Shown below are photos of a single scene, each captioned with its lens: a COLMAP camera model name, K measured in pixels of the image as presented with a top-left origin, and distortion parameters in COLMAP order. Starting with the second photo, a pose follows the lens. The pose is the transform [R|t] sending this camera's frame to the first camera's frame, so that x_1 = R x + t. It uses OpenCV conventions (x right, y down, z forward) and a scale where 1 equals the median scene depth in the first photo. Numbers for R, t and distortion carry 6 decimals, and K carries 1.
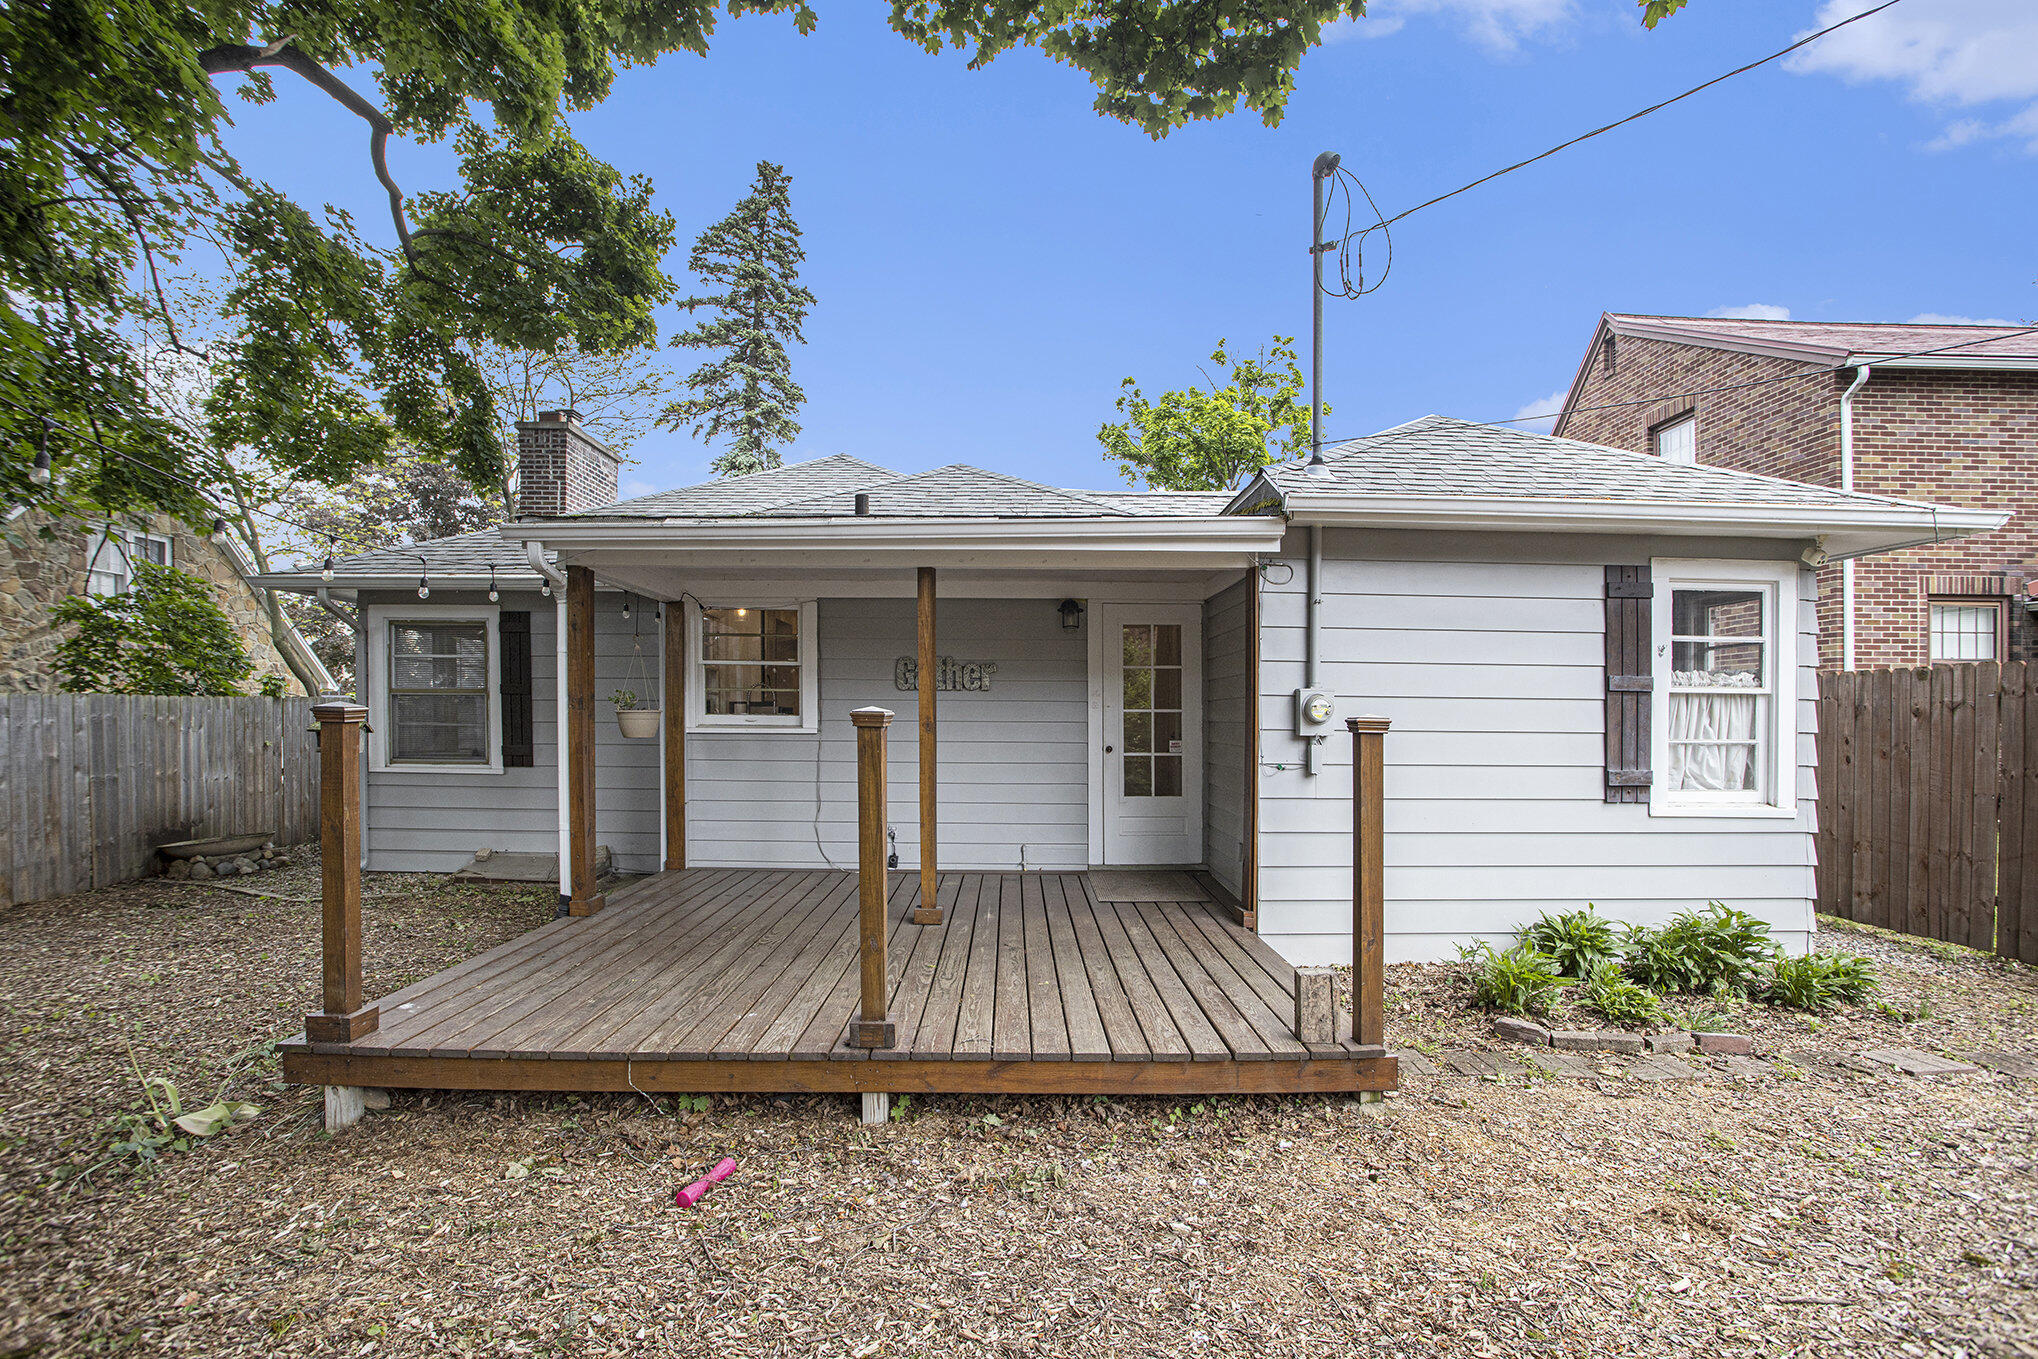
lens RADIAL K [[1033.1, 0, 1019.4], [0, 1033.1, 739.0], [0, 0, 1]] dist [-0.006921, 0.001138]
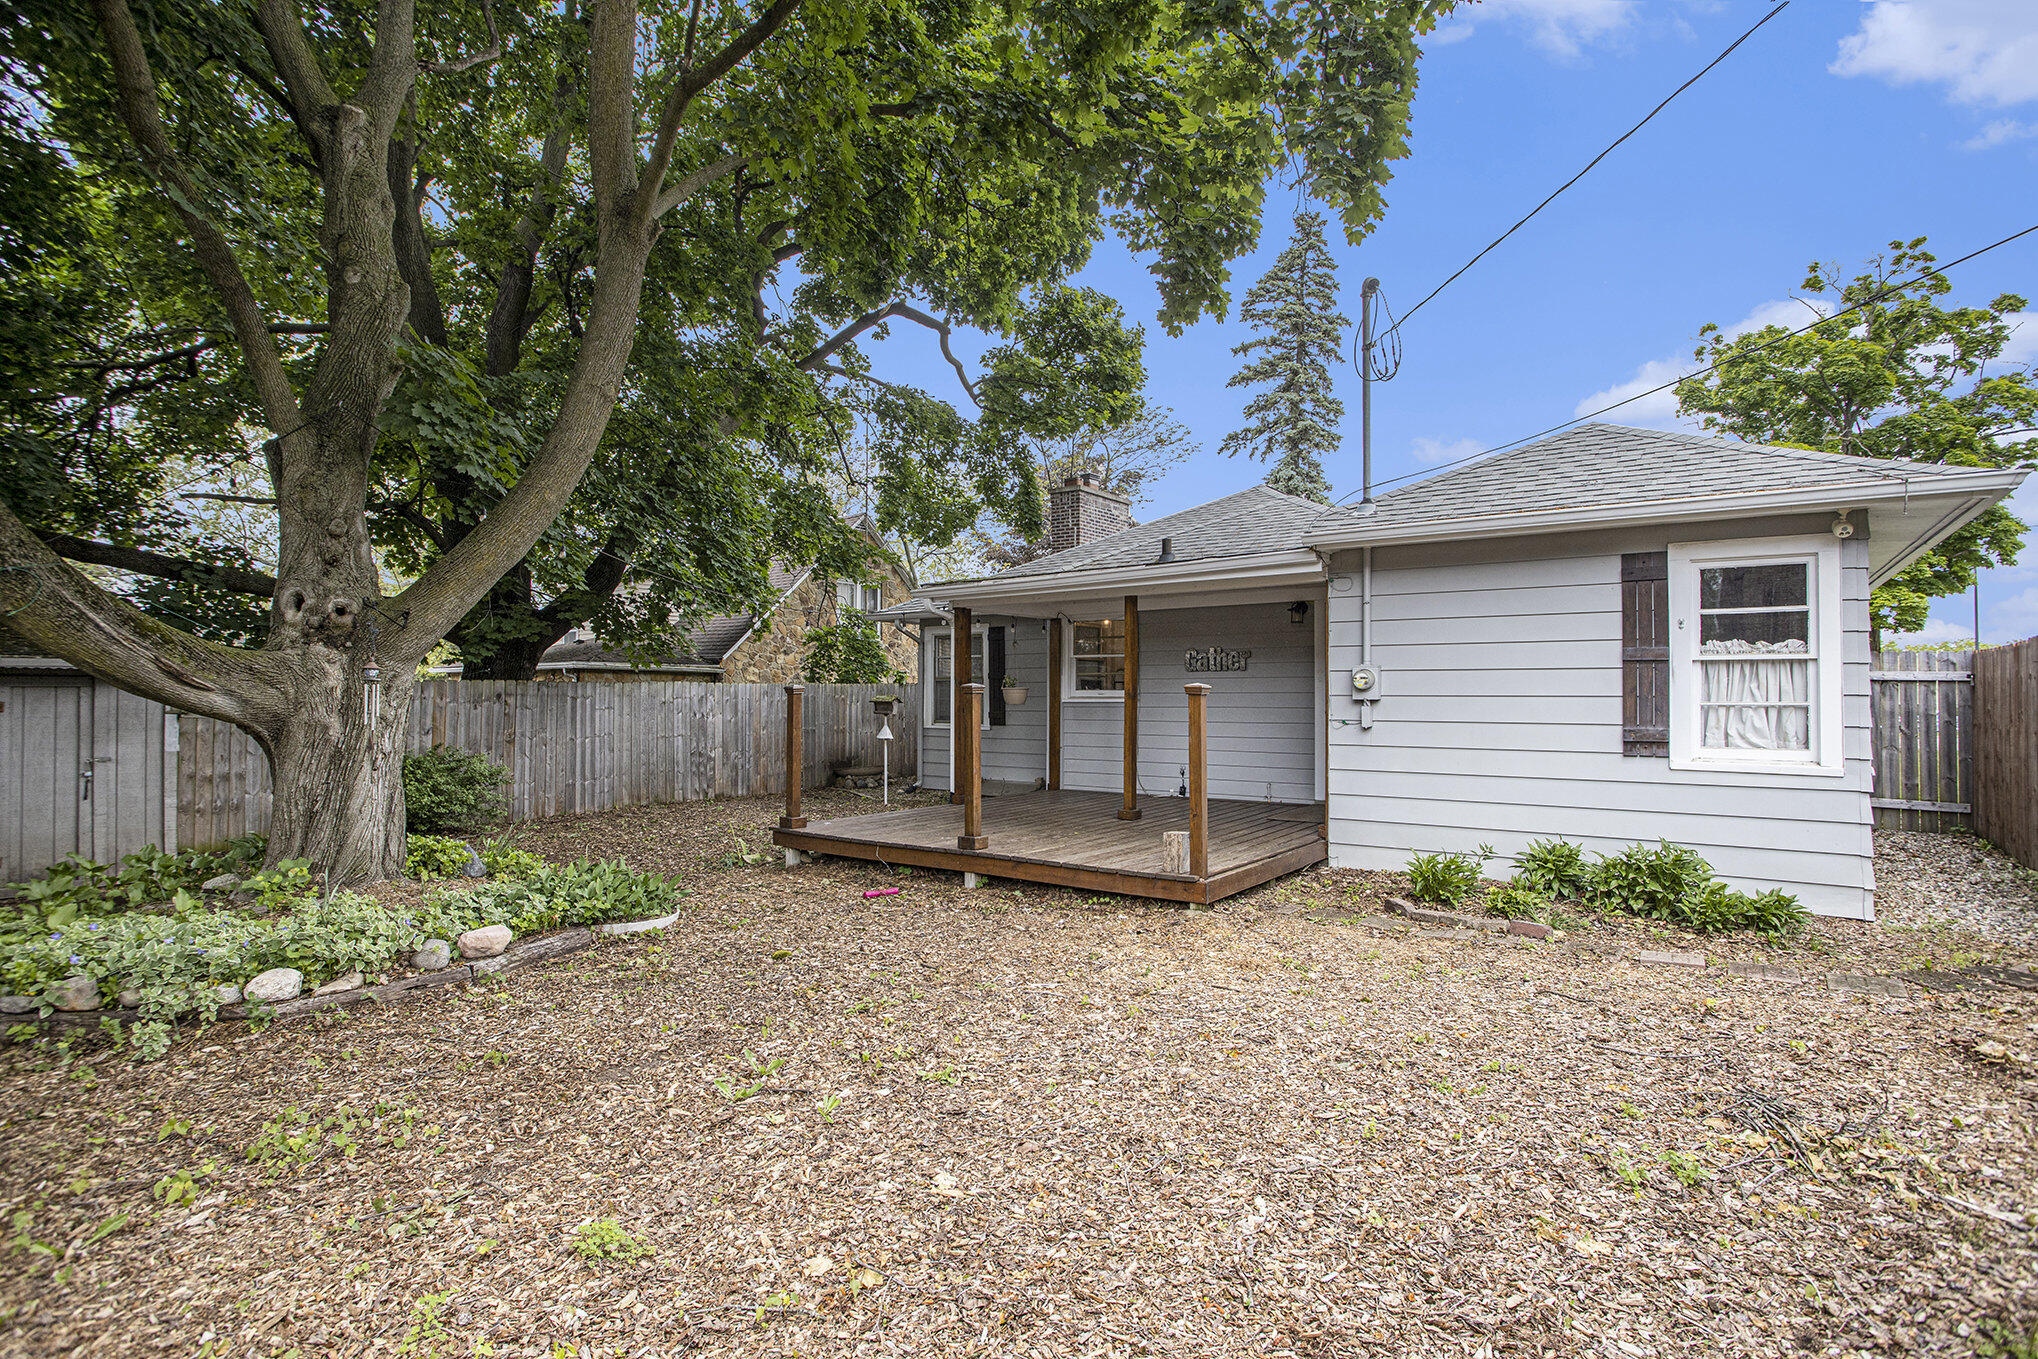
lens RADIAL K [[984.6, 0, 1019.1], [0, 984.6, 680.7], [0, 0, 1]] dist [-0.002685, 0.001140]
pose [[0.815899, -0.014769, -0.578006, 0.400591], [-0.008581, 0.999254, -0.037645, 0.015476], [0.578131, 0.035675, 0.815163, -0.198613]]
